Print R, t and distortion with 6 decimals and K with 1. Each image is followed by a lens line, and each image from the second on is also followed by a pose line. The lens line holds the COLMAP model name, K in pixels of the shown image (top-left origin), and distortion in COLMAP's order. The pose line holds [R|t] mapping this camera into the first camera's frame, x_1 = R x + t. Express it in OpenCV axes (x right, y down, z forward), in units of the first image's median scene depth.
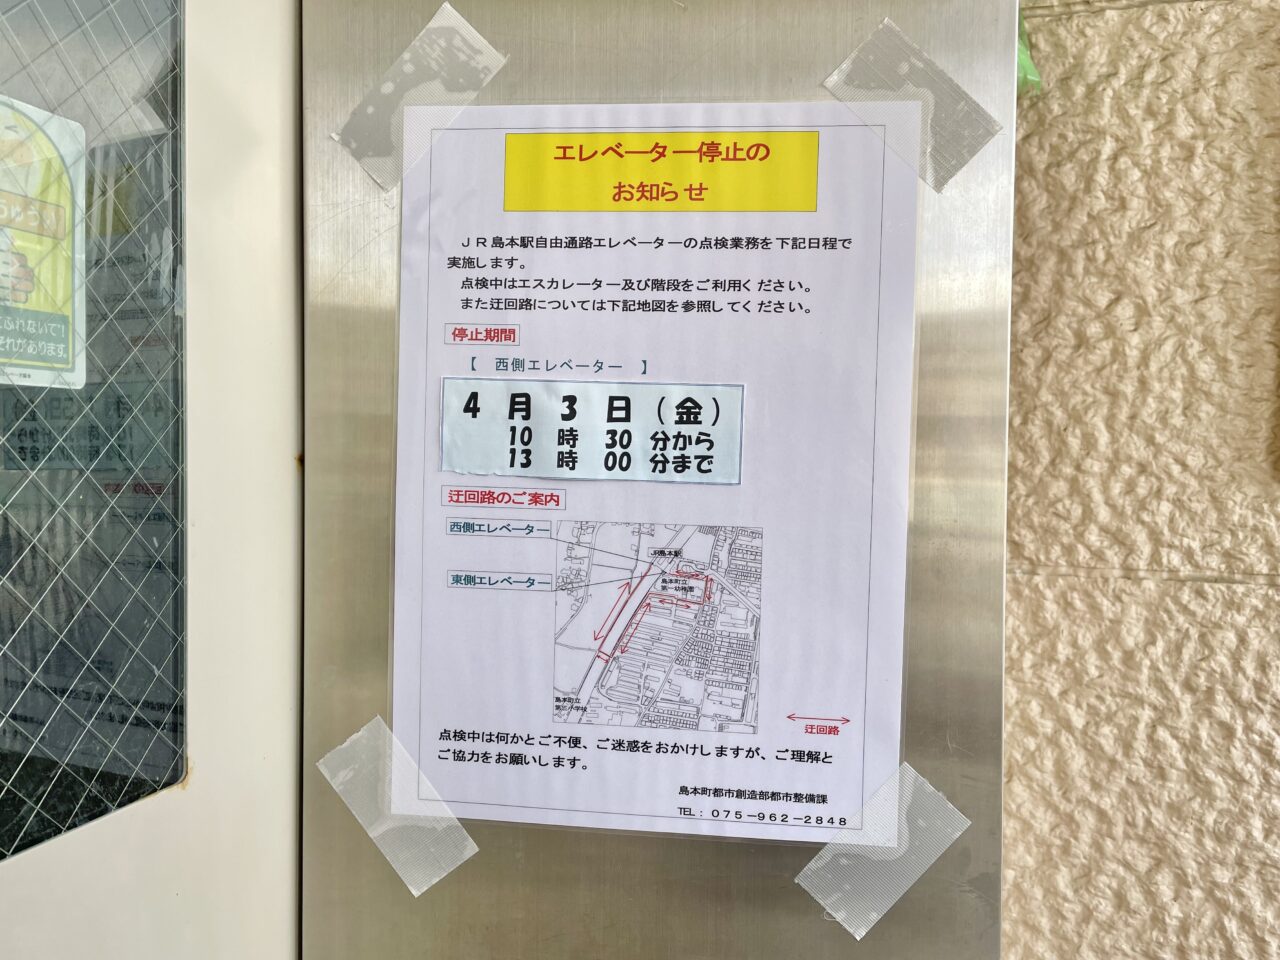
lens RADIAL K [[955.6, 0, 638.8], [0, 955.6, 473.3], [0, 0, 1]] dist [0.070367, -0.091177]
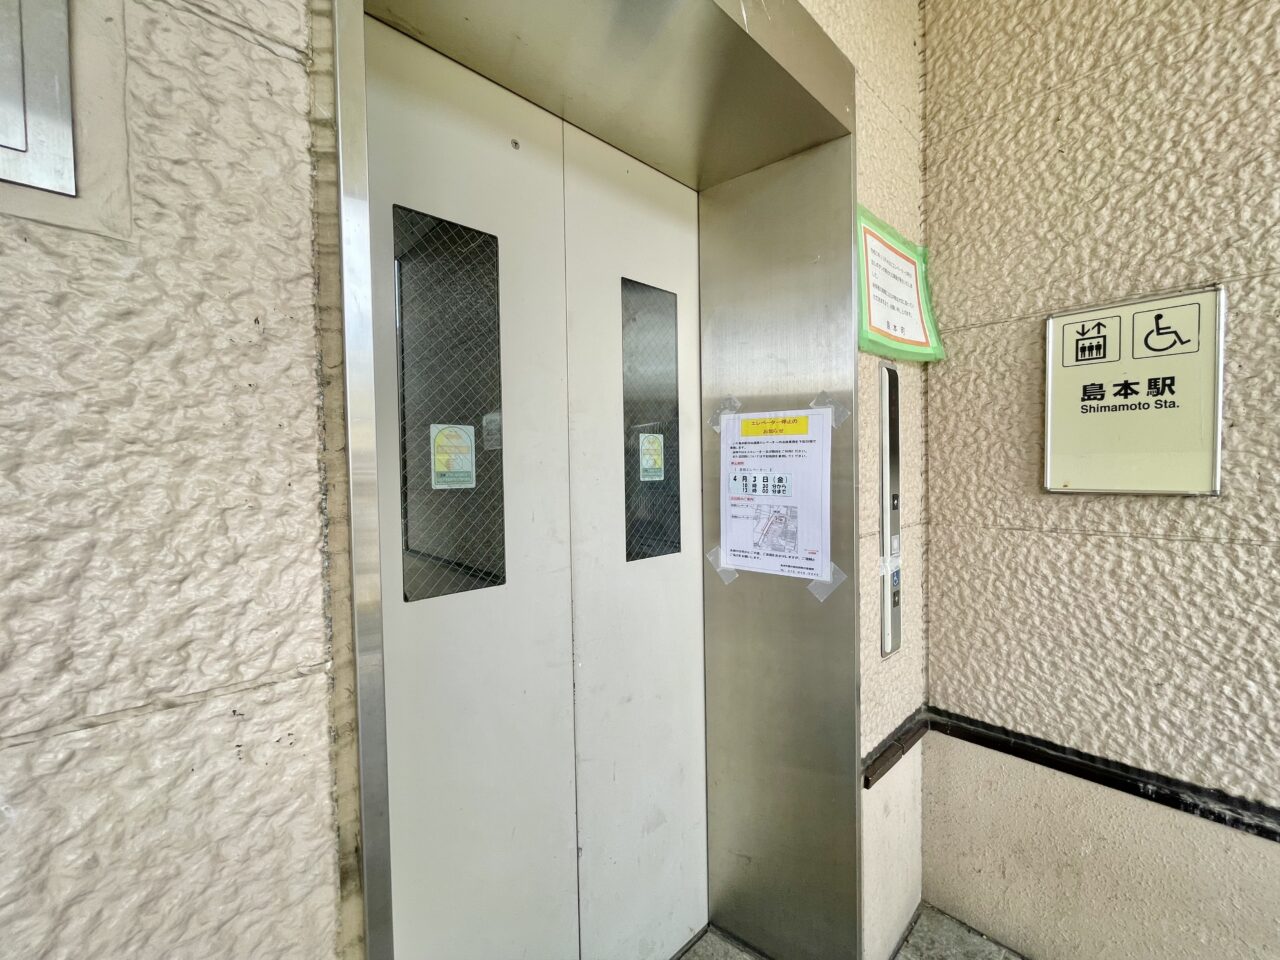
lens RADIAL K [[515.7, 0, 639.1], [0, 515.7, 478.7], [0, 0, 1]] dist [0.000015, -0.000017]
pose [[0.855642, -0.012644, -0.517414, 0.715470], [0.010722, 0.999920, -0.006704, -0.059465], [0.517457, 0.000188, 0.855709, -1.361580]]
